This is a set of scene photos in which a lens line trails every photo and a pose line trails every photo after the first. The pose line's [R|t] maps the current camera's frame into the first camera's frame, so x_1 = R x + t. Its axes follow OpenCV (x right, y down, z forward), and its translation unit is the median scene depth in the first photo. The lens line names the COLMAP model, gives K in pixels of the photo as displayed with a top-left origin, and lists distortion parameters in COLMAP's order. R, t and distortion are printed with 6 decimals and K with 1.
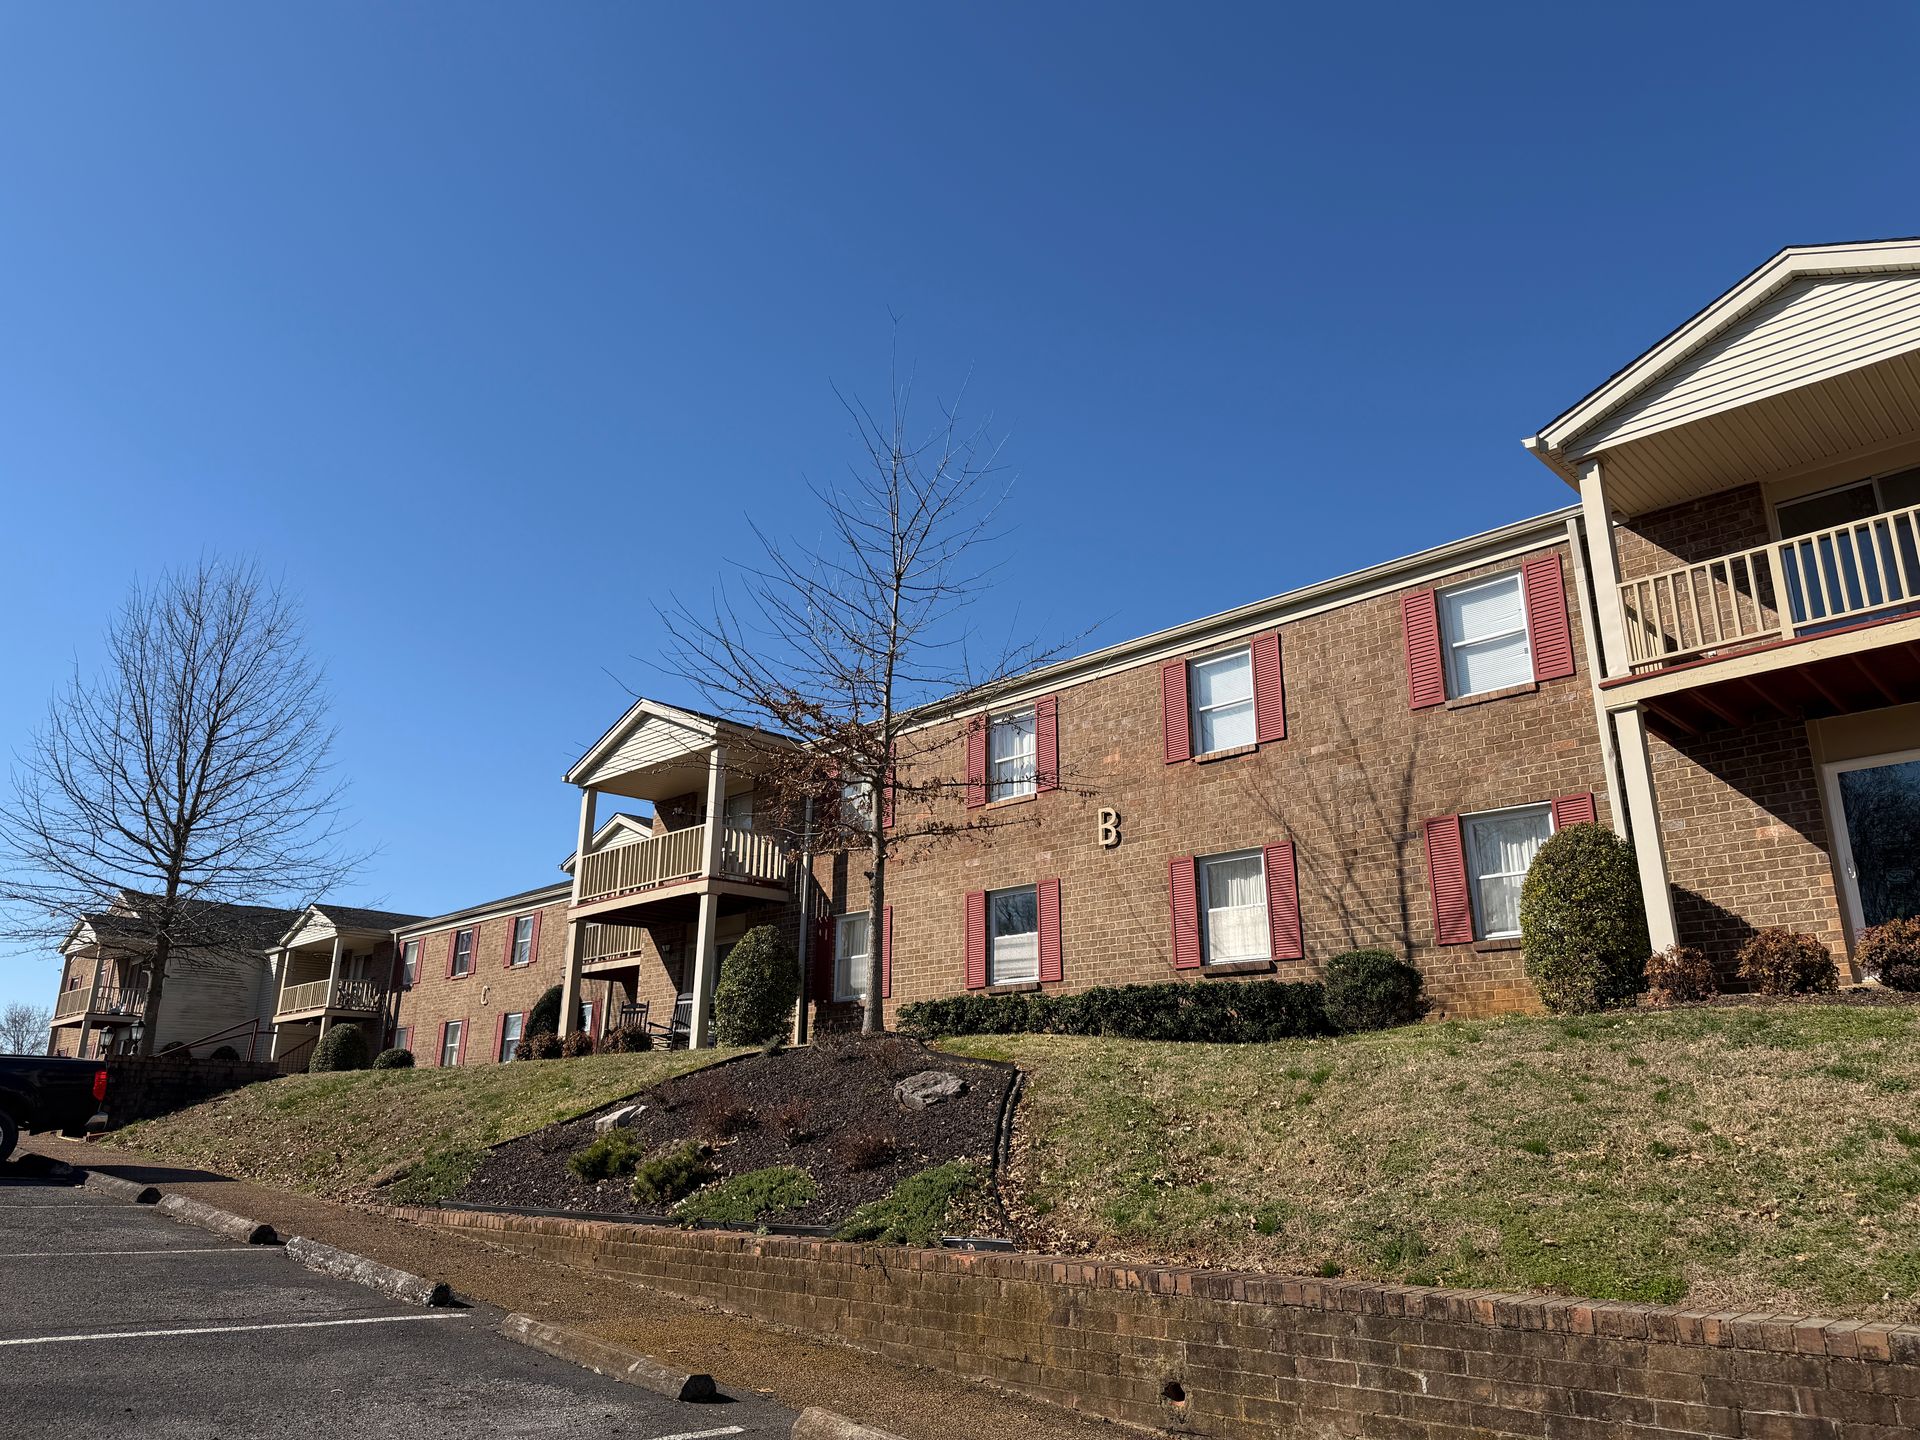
lens RADIAL K [[1332.2, 0, 960.3], [0, 1332.2, 714.6], [0, 0, 1]] dist [0.123451, -0.193630]
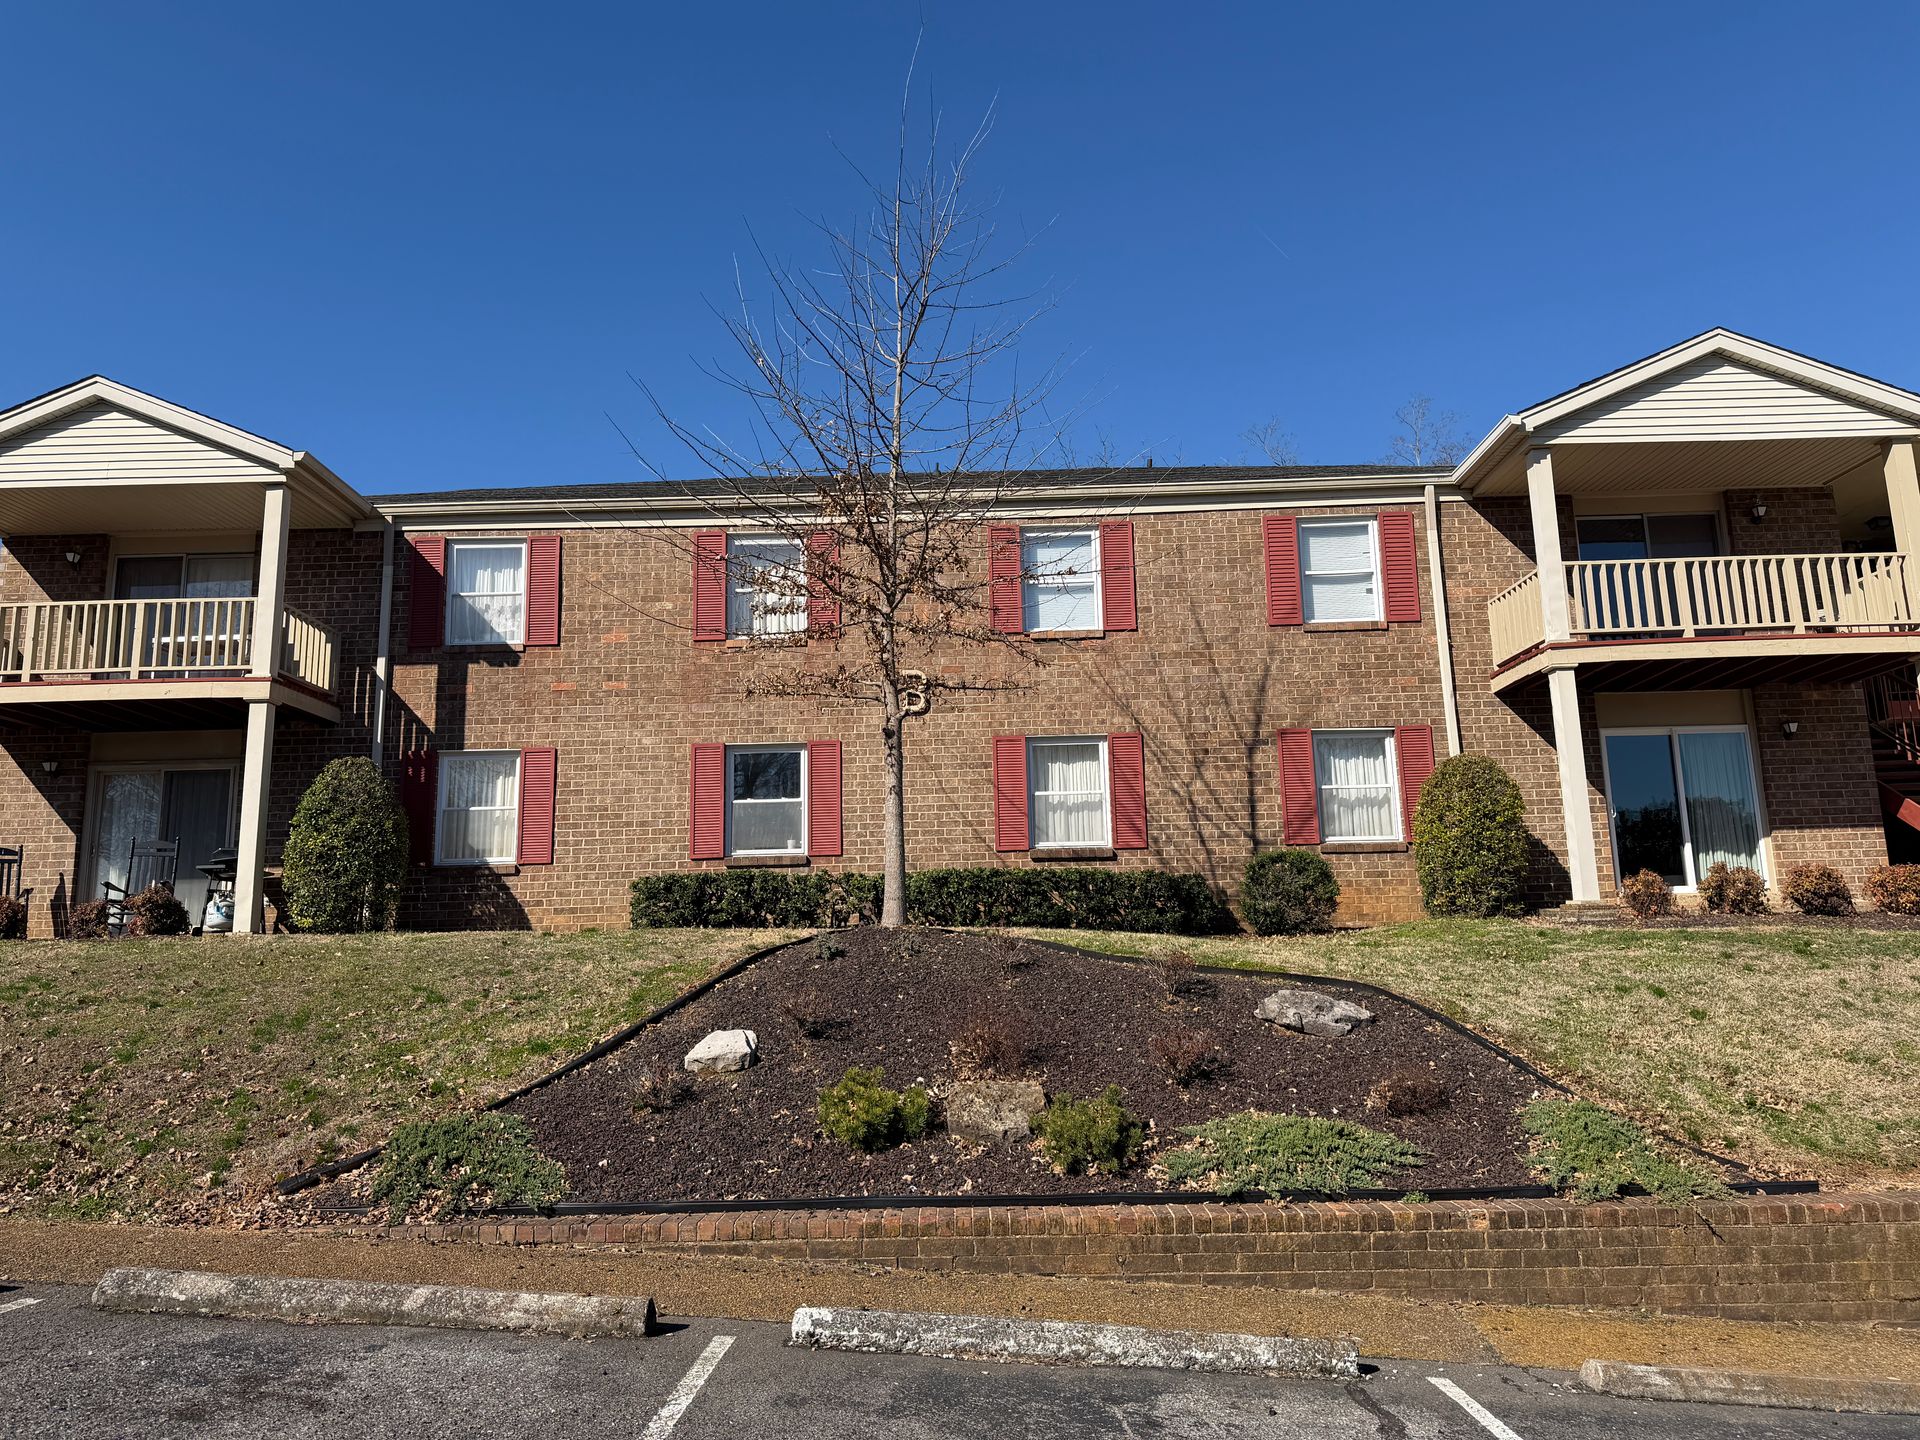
lens RADIAL K [[1332.2, 0, 960.3], [0, 1332.2, 714.6], [0, 0, 1]] dist [0.123451, -0.193630]
pose [[0.725949, 0.104262, 0.679800, -0.489166], [-0.182855, 0.982126, 0.044638, 0.055398], [-0.662995, -0.156710, 0.732038, 0.328416]]
